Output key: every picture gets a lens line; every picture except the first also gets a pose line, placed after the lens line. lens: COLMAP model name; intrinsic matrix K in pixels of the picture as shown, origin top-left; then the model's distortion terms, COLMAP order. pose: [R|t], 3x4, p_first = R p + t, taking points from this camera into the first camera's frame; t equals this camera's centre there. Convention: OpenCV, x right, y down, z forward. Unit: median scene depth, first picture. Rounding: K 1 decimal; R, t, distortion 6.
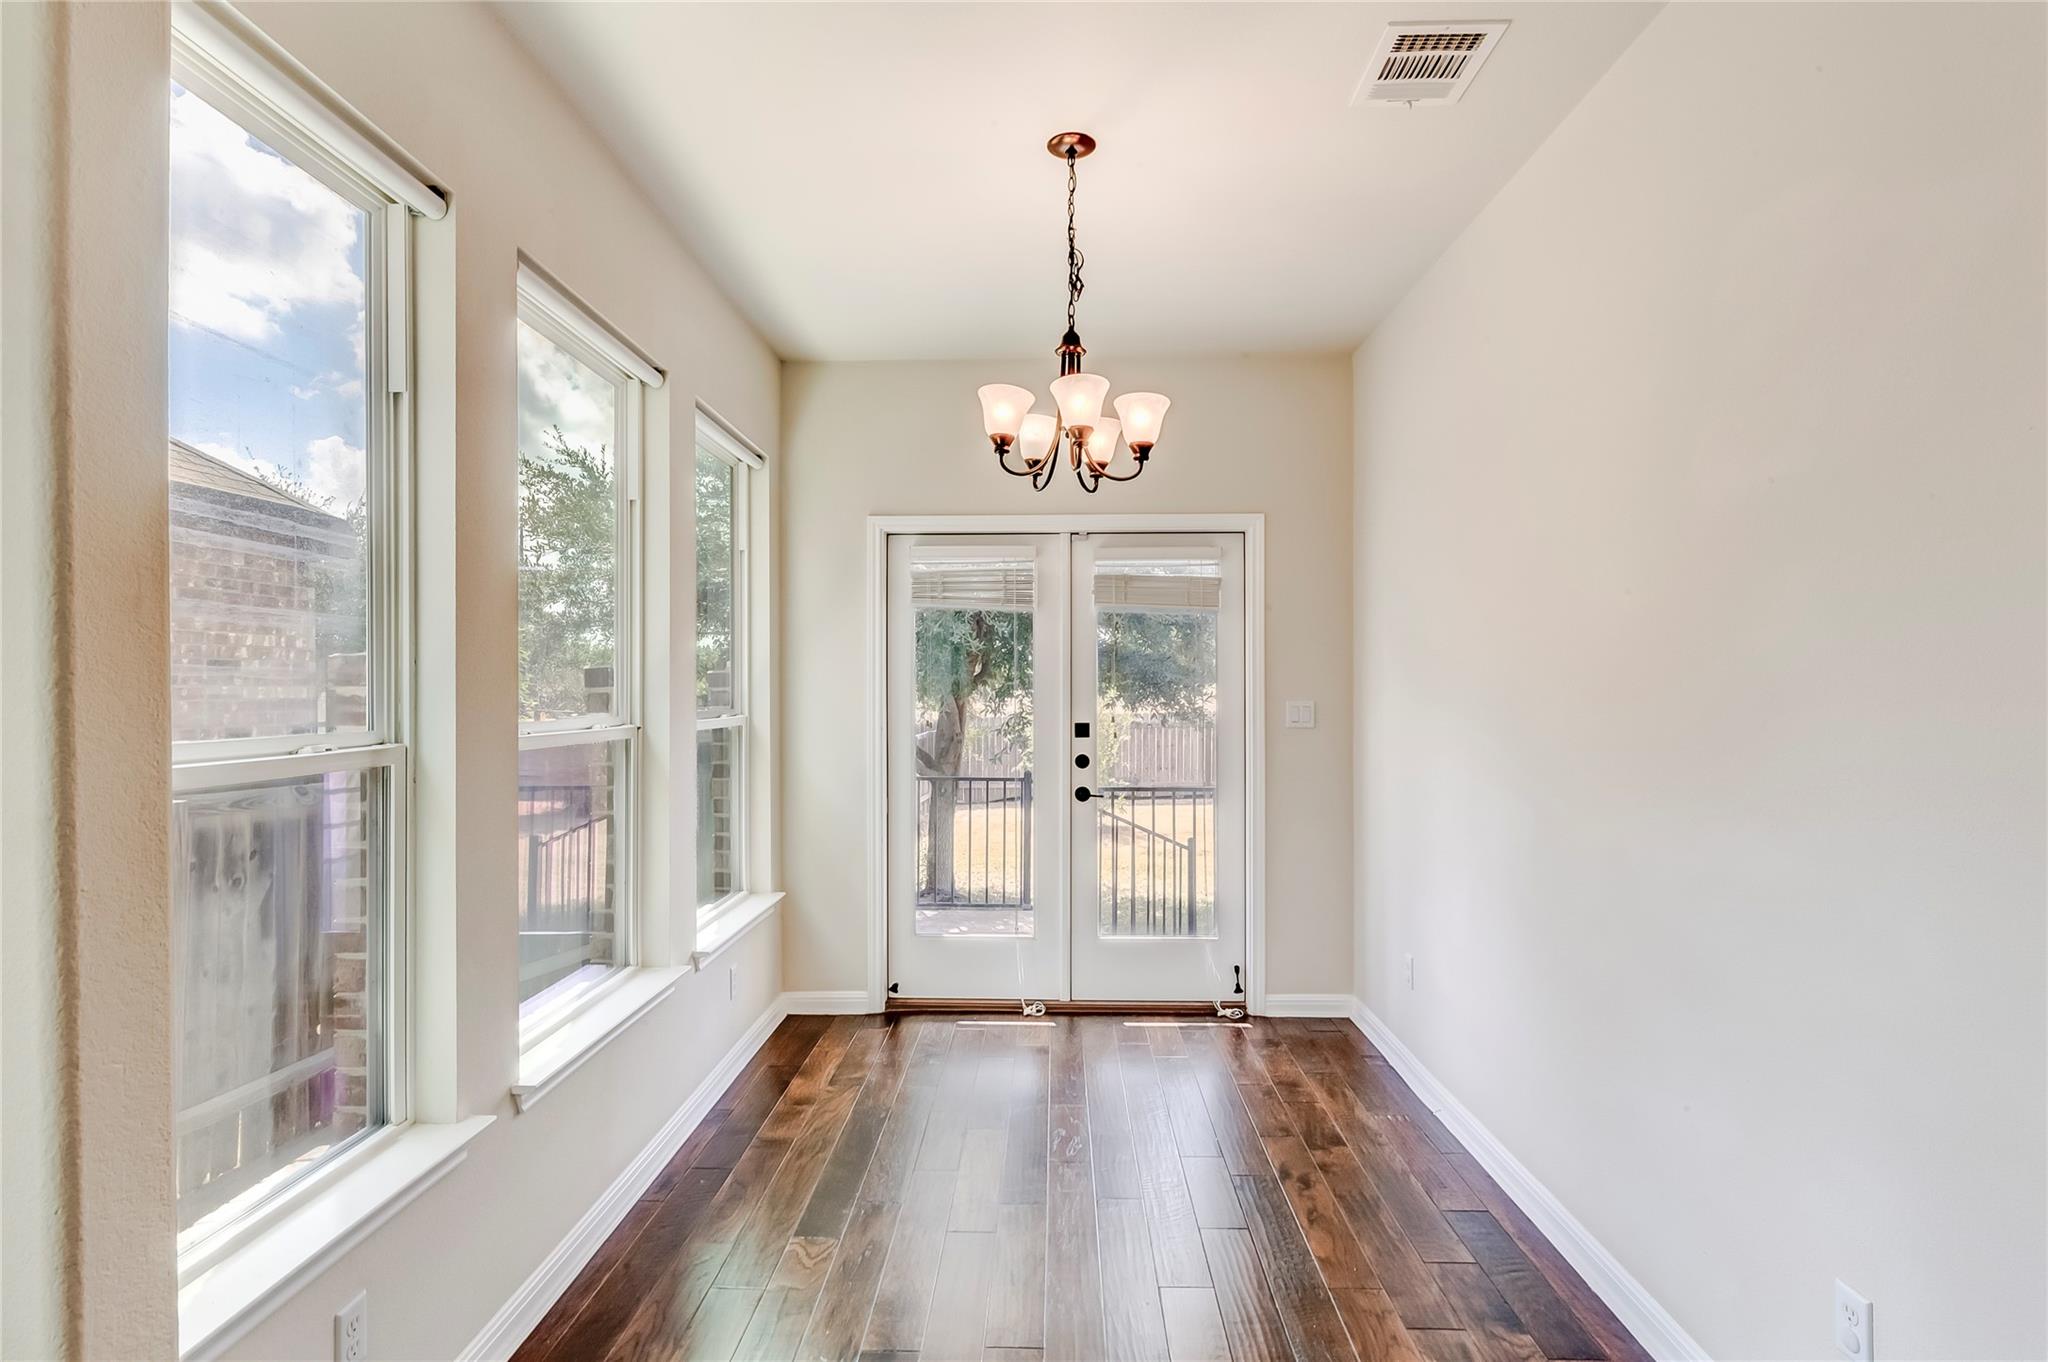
lens RADIAL K [[1035.9, 0, 1023.2], [0, 1035.9, 686.4], [0, 0, 1]] dist [-0.002358, -0.001763]
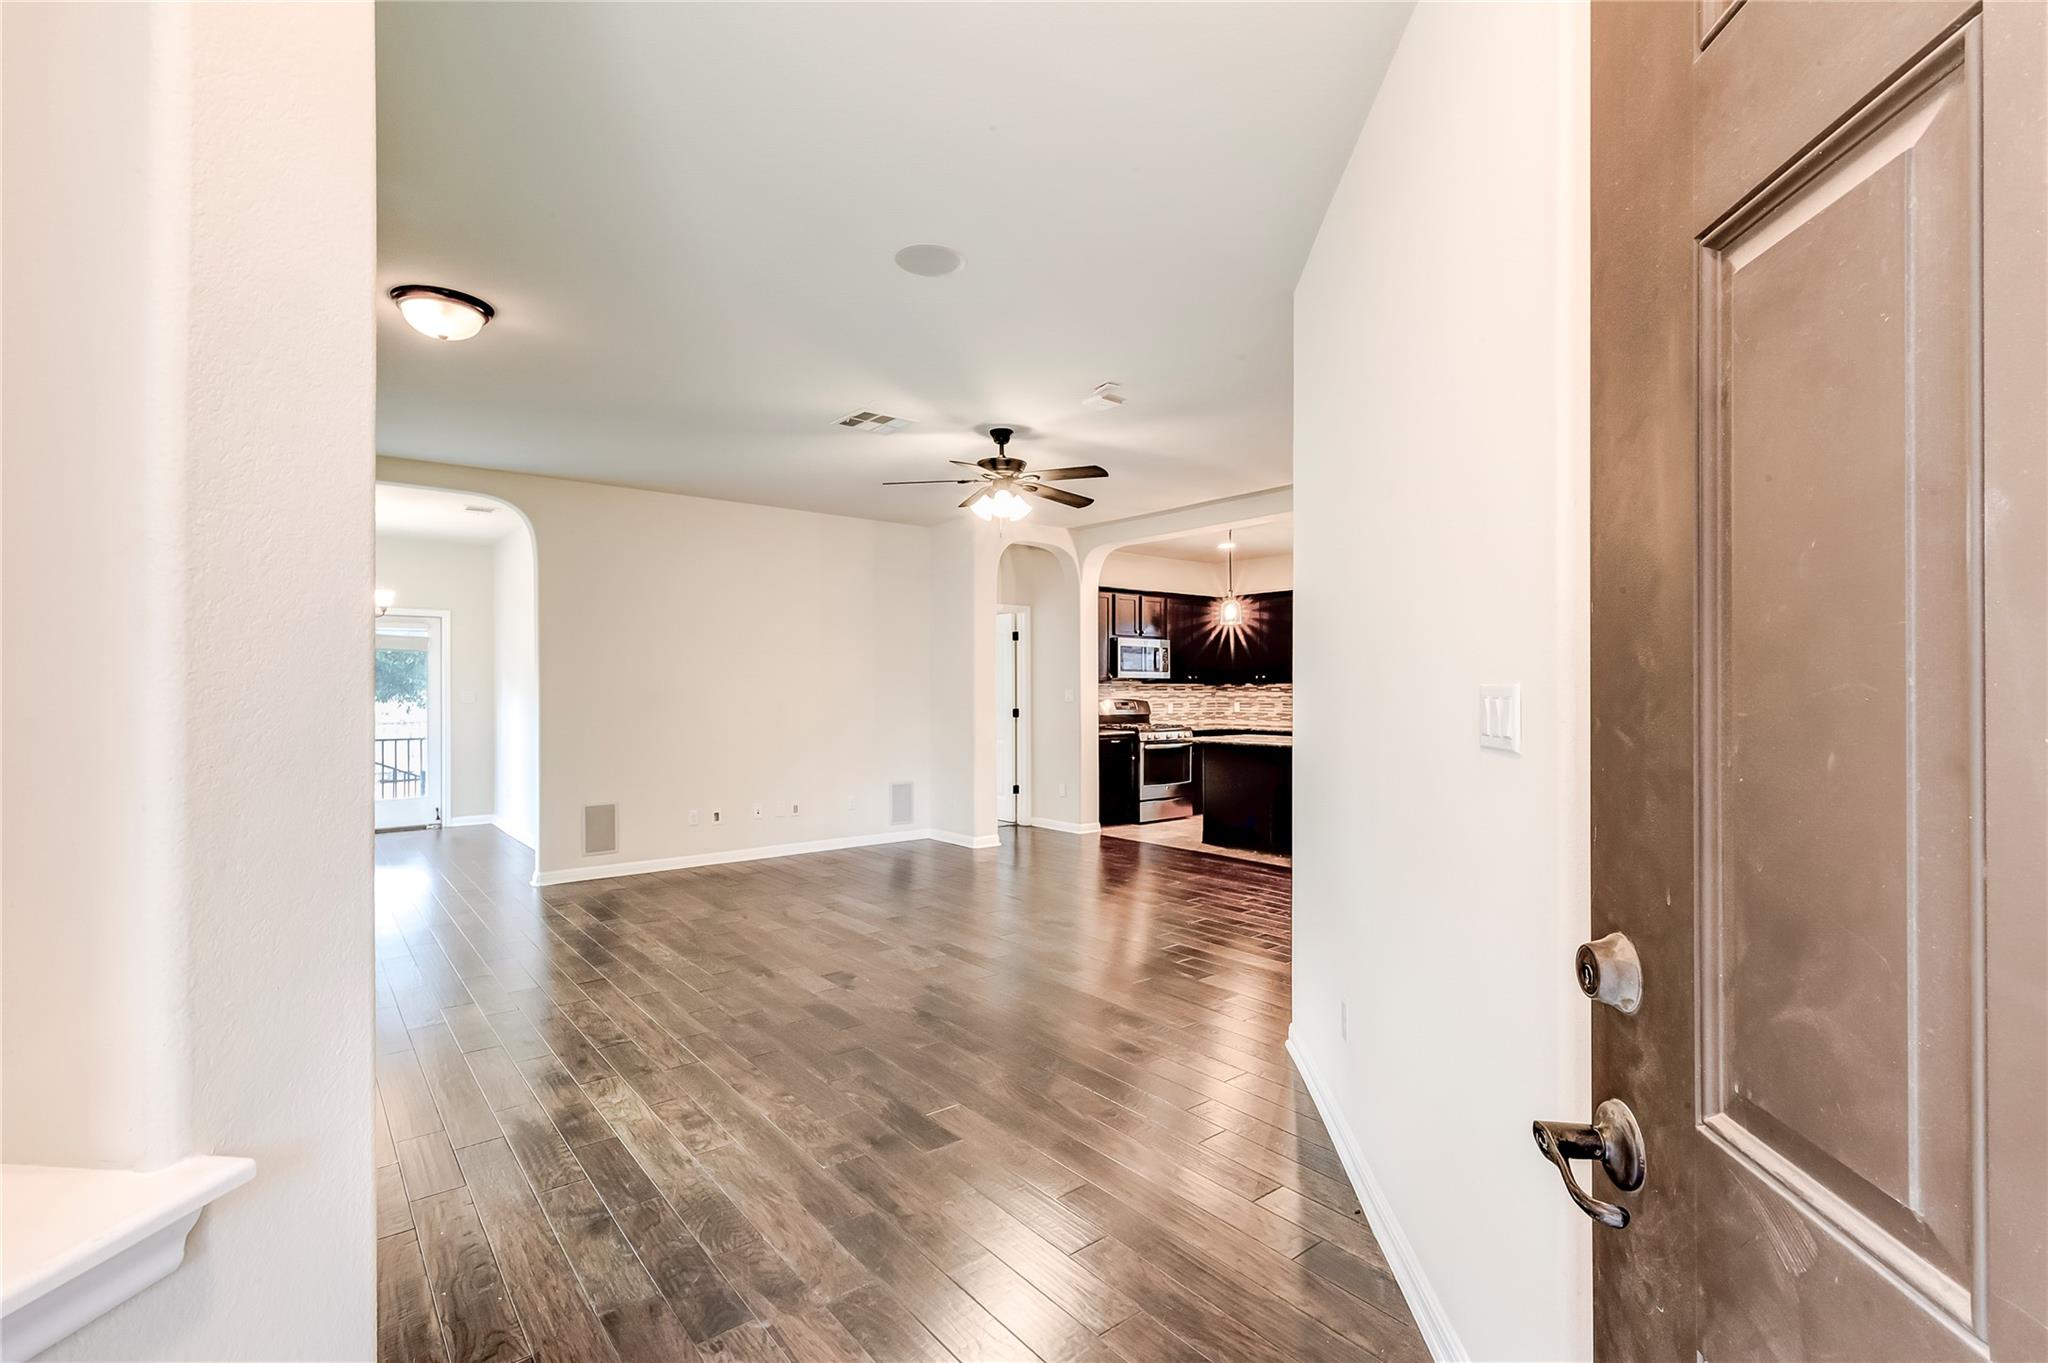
lens RADIAL K [[926.0, 0, 1027.8], [0, 926.0, 695.4], [0, 0, 1]] dist [0.004639, -0.001409]
pose [[0.754897, -0.008898, 0.655784, -0.149059], [0.001366, 0.999927, 0.011996, 0.001228], [-0.655842, -0.008160, 0.754854, -1.393155]]
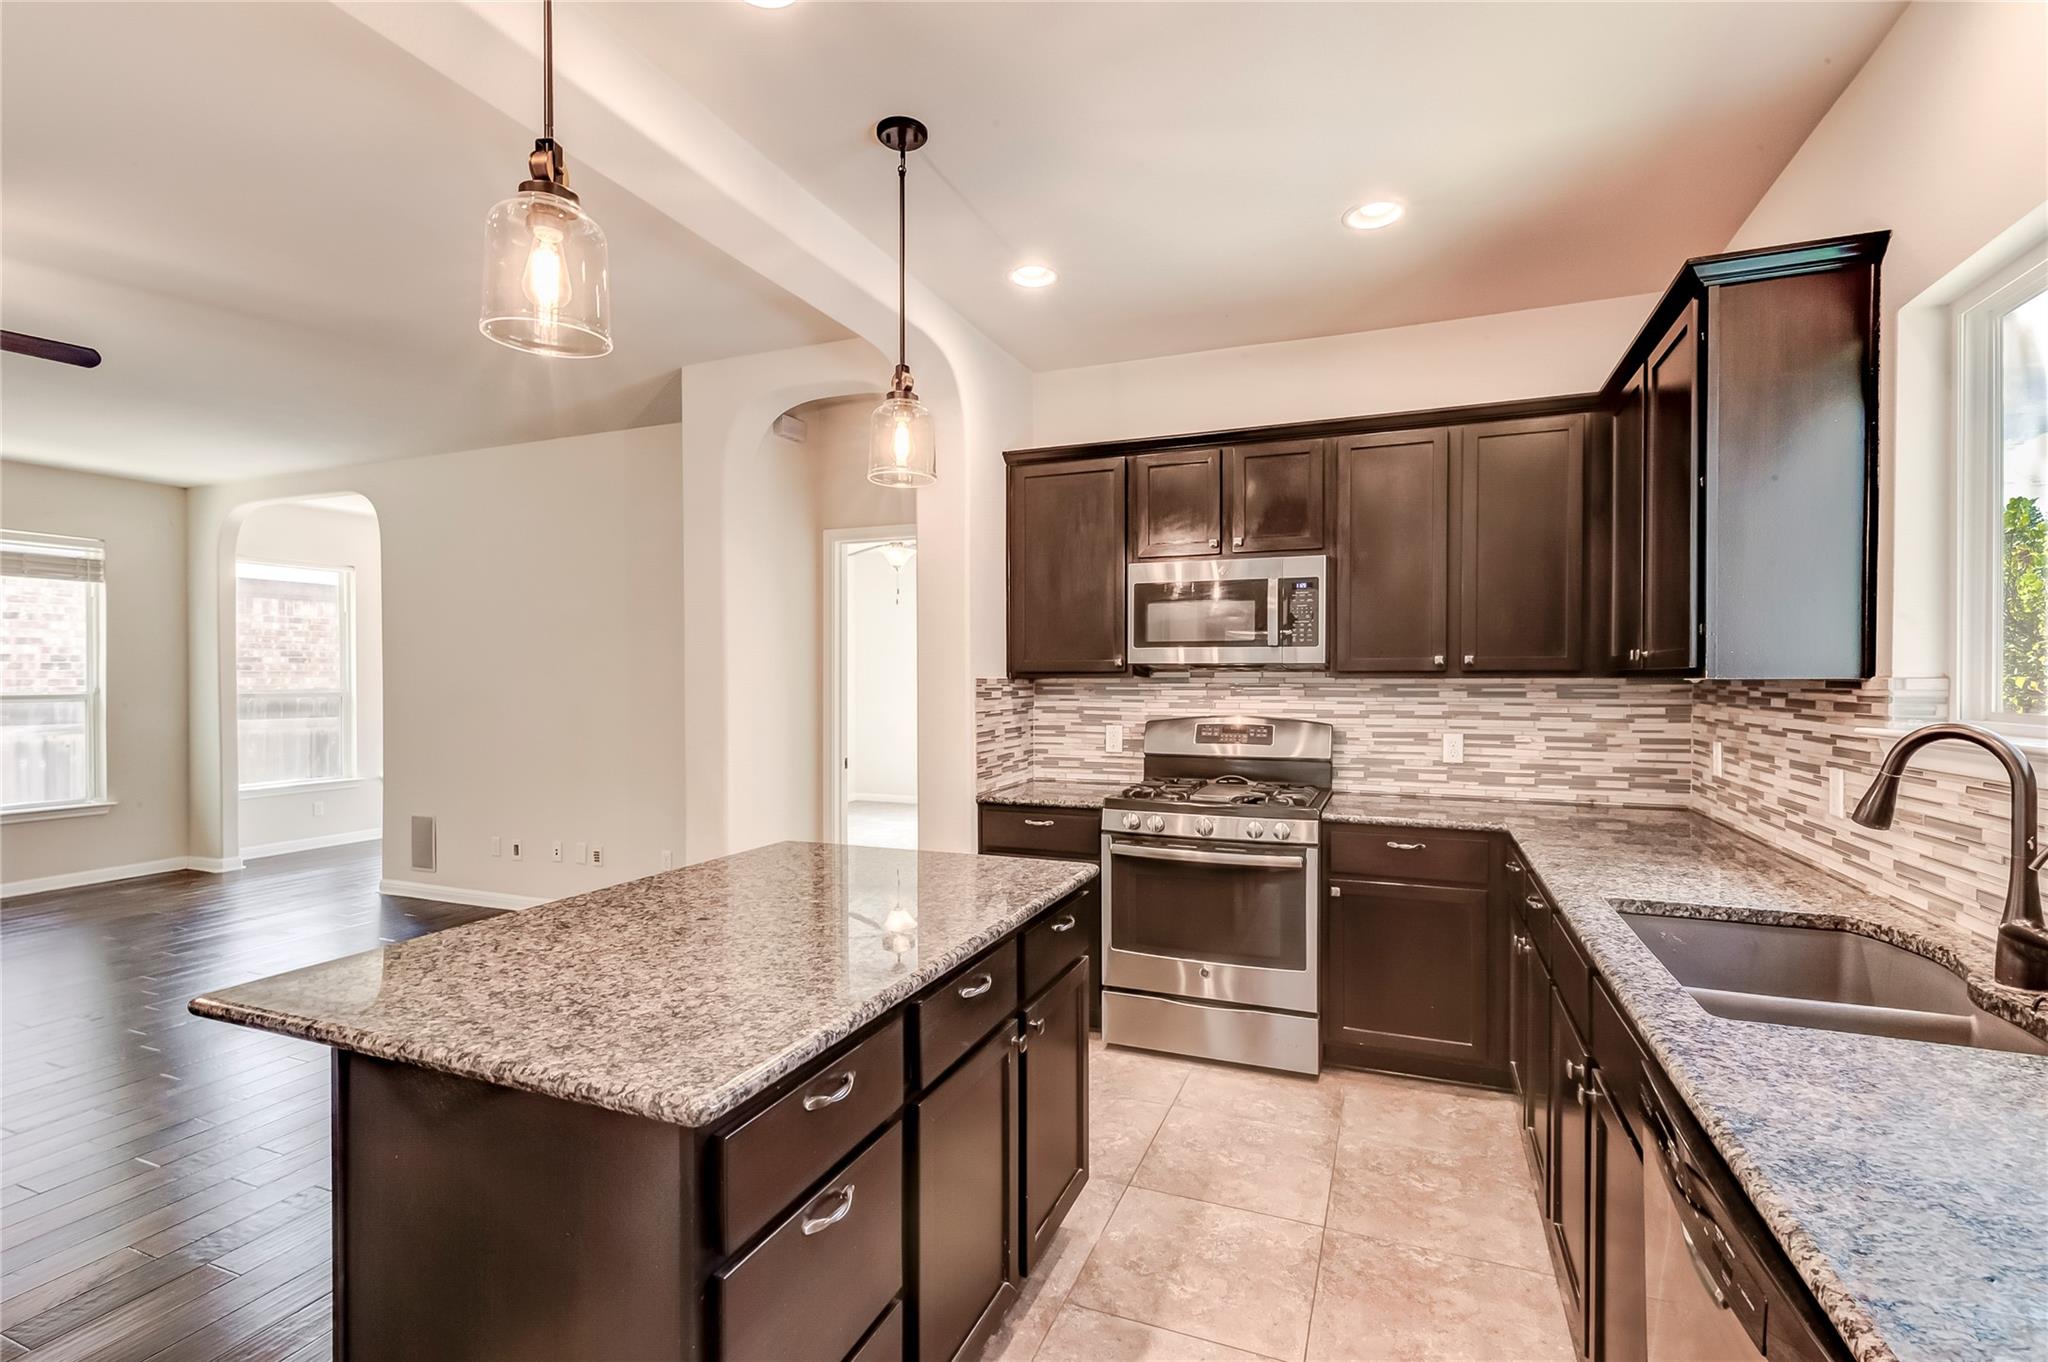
lens RADIAL K [[926.0, 0, 1036.8], [0, 926.0, 682.5], [0, 0, 1]] dist [0.004639, -0.001409]
pose [[0.938723, -0.001597, -0.344669, 1.590908], [0.004091, 0.999970, 0.006510, -0.002570], [0.344649, -0.007521, 0.938702, -0.766725]]
